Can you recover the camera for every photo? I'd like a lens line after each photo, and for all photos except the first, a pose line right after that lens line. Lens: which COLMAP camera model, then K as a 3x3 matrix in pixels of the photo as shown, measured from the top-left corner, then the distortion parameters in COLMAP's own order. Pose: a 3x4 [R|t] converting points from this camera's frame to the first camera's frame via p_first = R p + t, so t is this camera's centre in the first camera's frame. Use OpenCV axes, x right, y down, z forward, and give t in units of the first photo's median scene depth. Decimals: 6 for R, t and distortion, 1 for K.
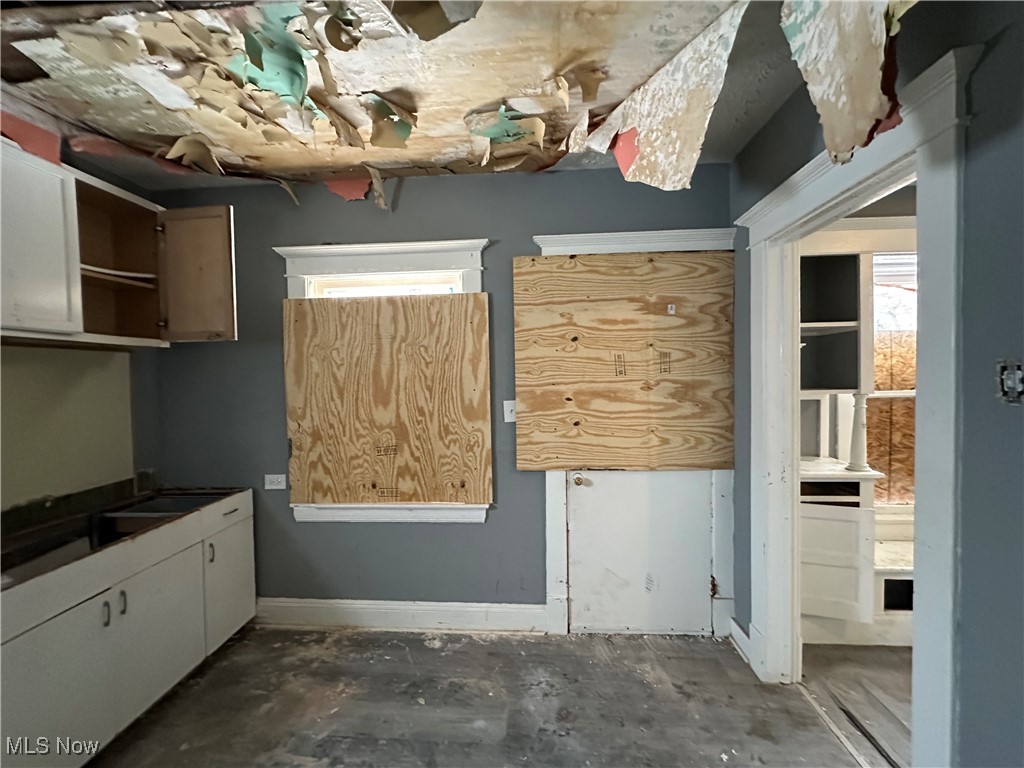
lens RADIAL K [[409.6, 0, 512.0], [0, 409.6, 384.0], [0, 0, 1]] dist [-0.000610, 0.000242]
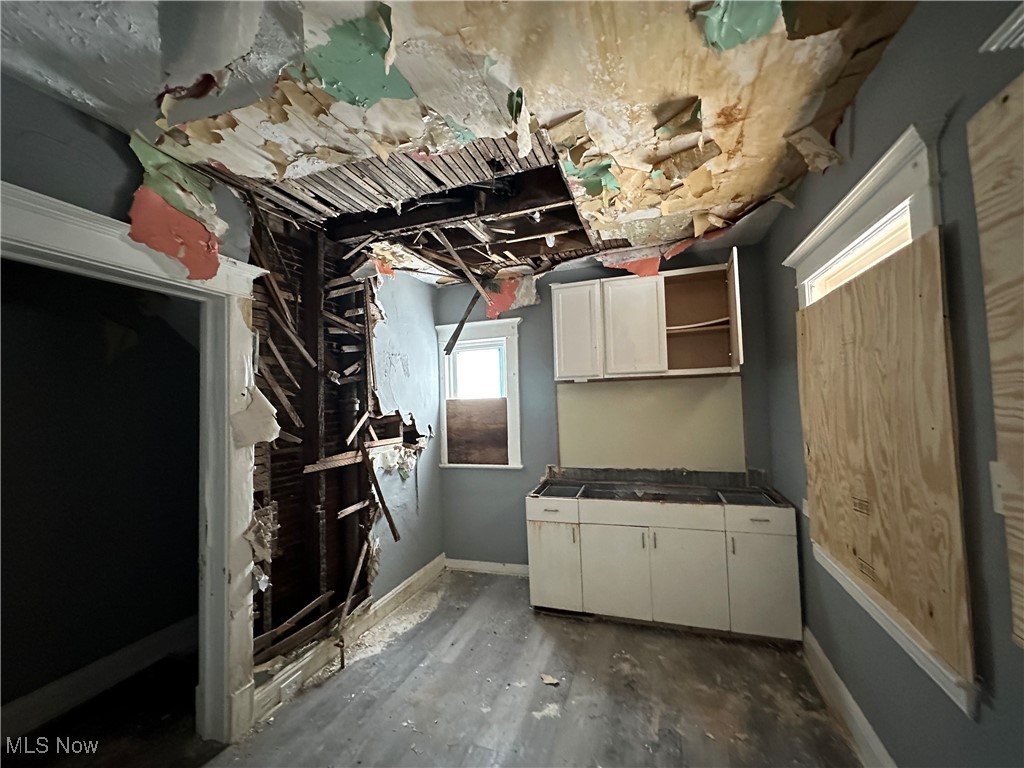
lens RADIAL K [[409.6, 0, 512.0], [0, 409.6, 384.0], [0, 0, 1]] dist [-0.000610, 0.000242]
pose [[-0.269636, -0.013694, -0.962865, 0.528405], [0.010491, 0.999798, -0.017157, -0.036250], [0.962905, -0.014727, -0.269438, 0.646776]]
